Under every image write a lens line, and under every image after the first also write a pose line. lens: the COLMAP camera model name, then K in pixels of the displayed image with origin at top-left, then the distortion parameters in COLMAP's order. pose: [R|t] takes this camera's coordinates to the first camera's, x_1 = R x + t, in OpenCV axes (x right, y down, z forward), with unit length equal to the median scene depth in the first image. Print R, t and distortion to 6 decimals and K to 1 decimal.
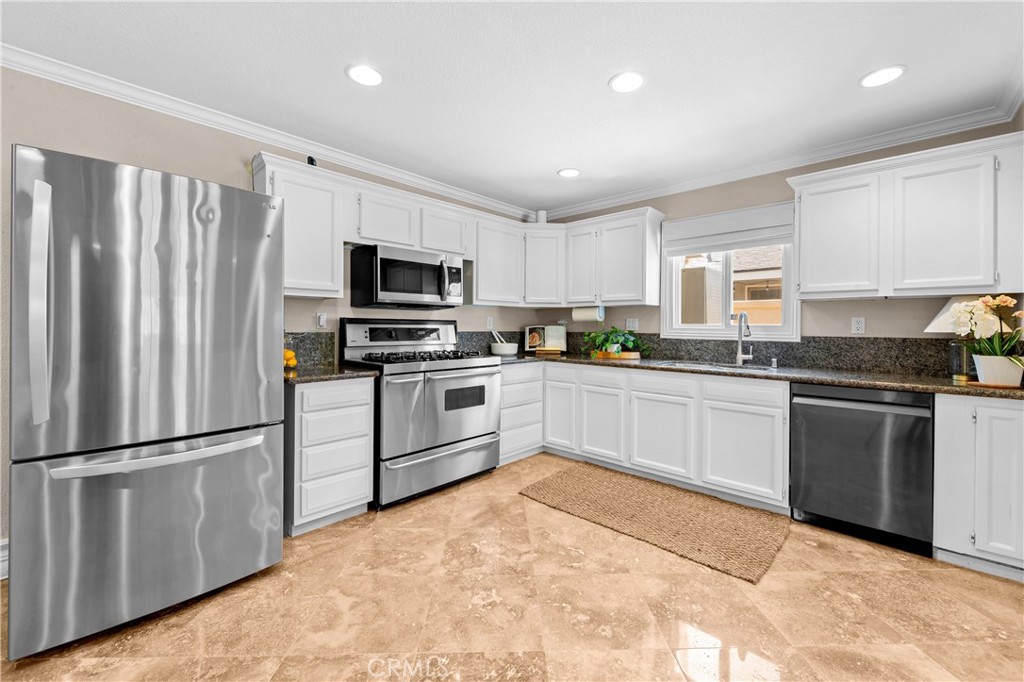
lens RADIAL K [[407.7, 0, 512.2], [0, 407.7, 324.5], [0, 0, 1]] dist [-0.001280, -0.000699]
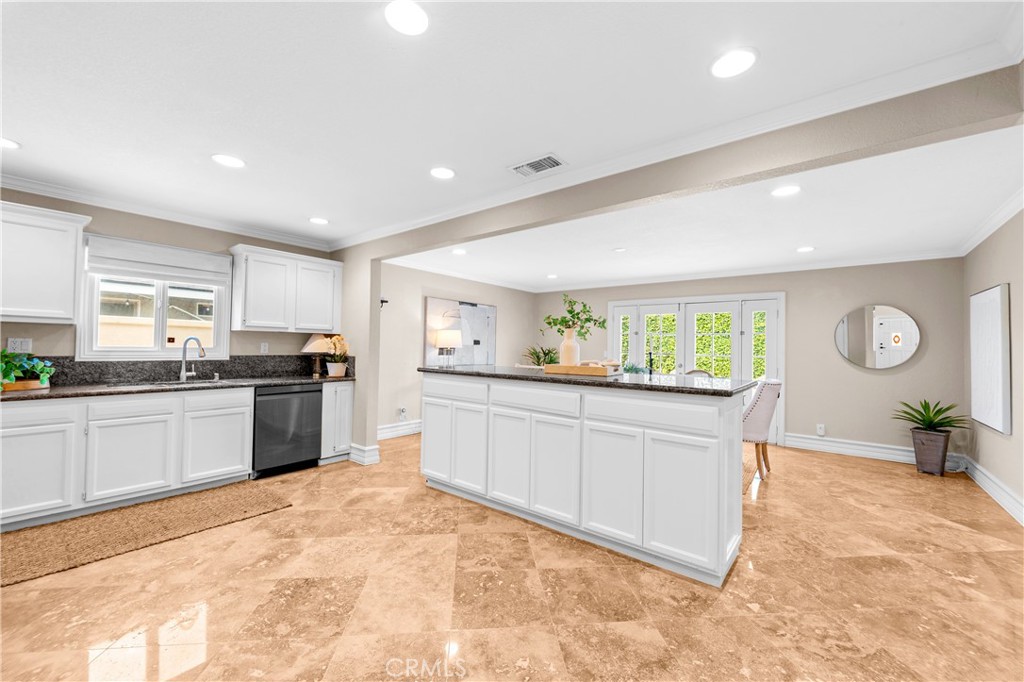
lens RADIAL K [[407.7, 0, 510.8], [0, 407.7, 345.6], [0, 0, 1]] dist [-0.001280, -0.000699]
pose [[-0.065386, -0.006754, 0.997837, -0.850452], [-0.023180, 0.999718, 0.005247, -0.040202], [-0.997591, -0.022787, -0.065524, 0.167613]]
